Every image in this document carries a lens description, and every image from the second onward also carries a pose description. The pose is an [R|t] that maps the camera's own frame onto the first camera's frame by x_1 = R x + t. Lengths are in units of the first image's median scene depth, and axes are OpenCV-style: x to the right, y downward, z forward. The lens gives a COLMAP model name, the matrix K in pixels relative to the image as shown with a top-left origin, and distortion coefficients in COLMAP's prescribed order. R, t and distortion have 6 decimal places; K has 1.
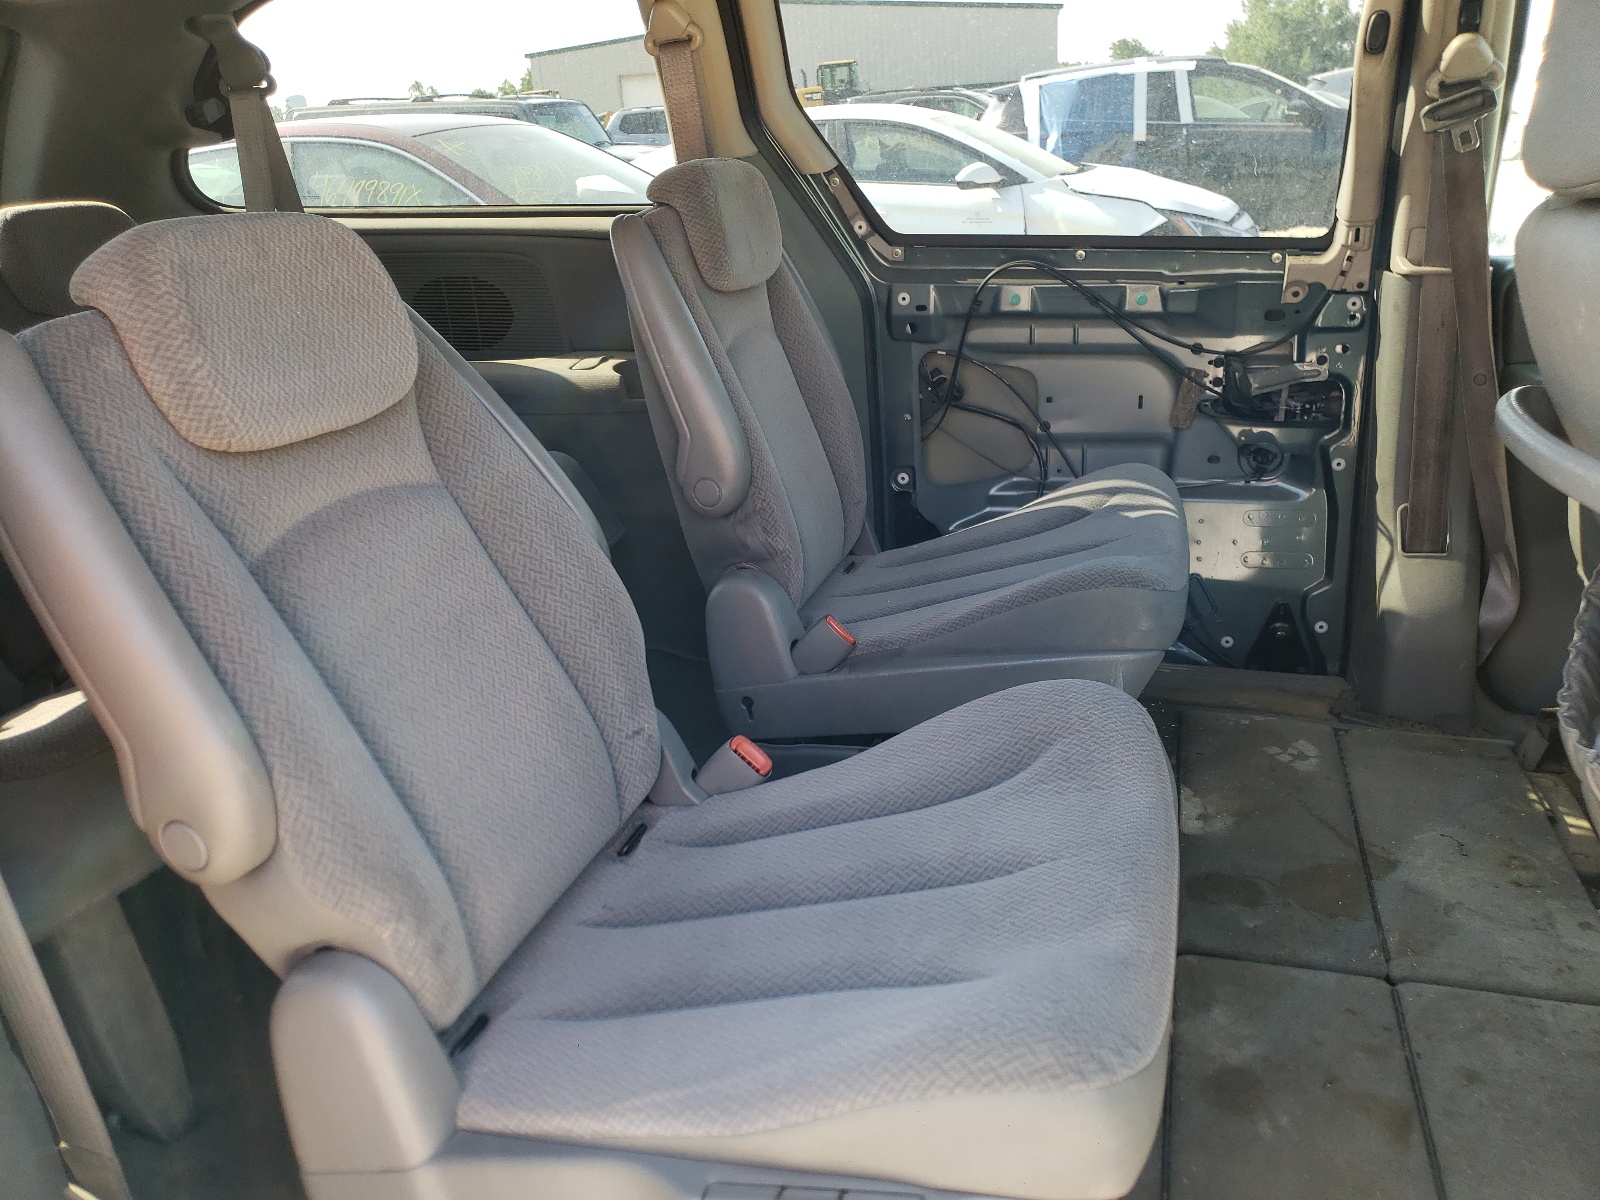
lens RADIAL K [[1201.5, 0, 804.3], [0, 1201.5, 601.0], [0, 0, 1]] dist [0.010043, 0.000814]
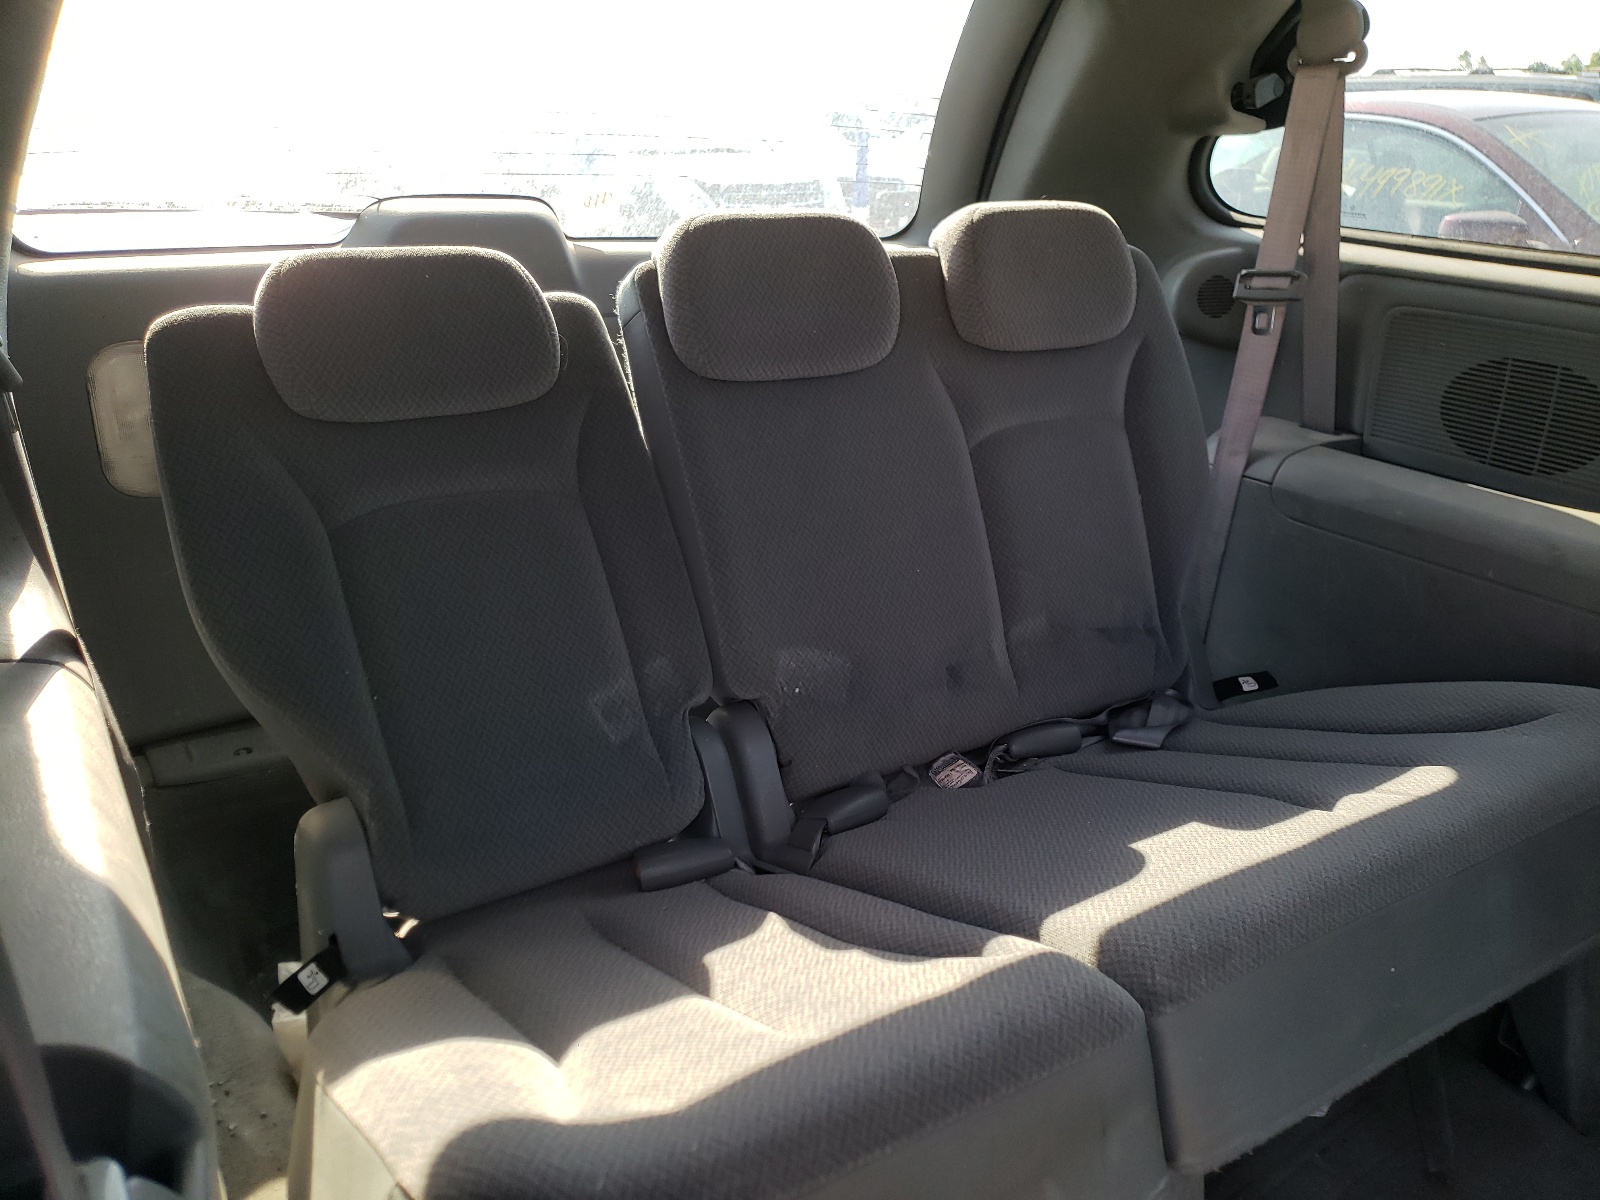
lens RADIAL K [[1201.5, 0, 798.9], [0, 1201.5, 598.7], [0, 0, 1]] dist [0.010043, 0.000814]
pose [[0.728594, 0.309465, -0.611050, -0.131029], [-0.296554, 0.946688, 0.125847, -0.102904], [0.617419, 0.089518, 0.781525, 0.234822]]
